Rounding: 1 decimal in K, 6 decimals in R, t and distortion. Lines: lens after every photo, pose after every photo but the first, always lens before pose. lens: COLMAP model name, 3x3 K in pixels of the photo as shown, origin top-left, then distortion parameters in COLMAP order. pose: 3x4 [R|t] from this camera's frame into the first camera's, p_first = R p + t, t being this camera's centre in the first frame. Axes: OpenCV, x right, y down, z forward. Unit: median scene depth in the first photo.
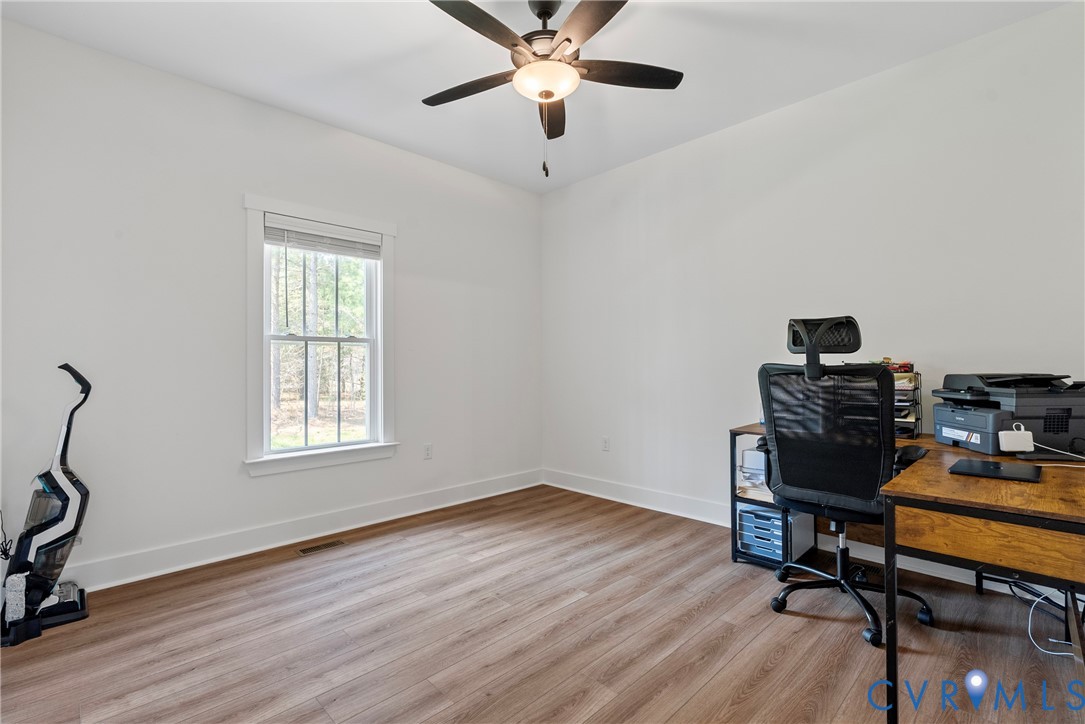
lens RADIAL K [[494.6, 0, 541.4], [0, 494.6, 361.9], [0, 0, 1]] dist [-0.004922, -0.000344]
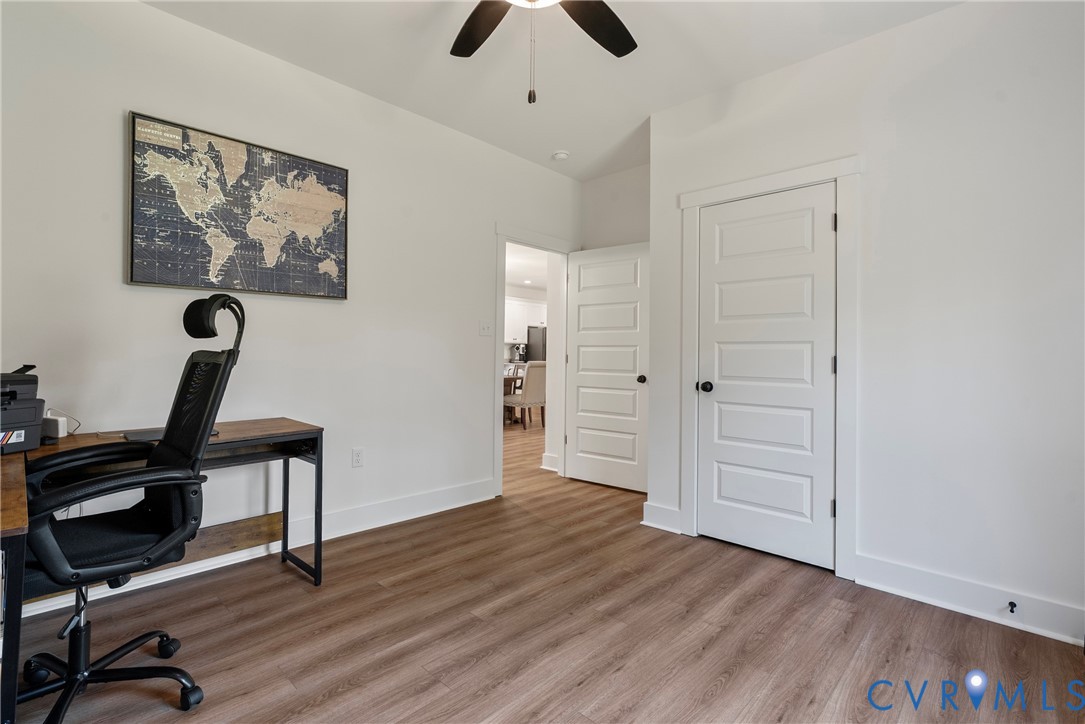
lens RADIAL K [[494.6, 0, 543.3], [0, 494.6, 355.8], [0, 0, 1]] dist [-0.004922, -0.000344]
pose [[-0.998720, -0.009913, -0.049605, 0.029444], [-0.009421, 0.999904, -0.010139, 0.018911], [0.049701, -0.009659, -0.998717, 1.924028]]
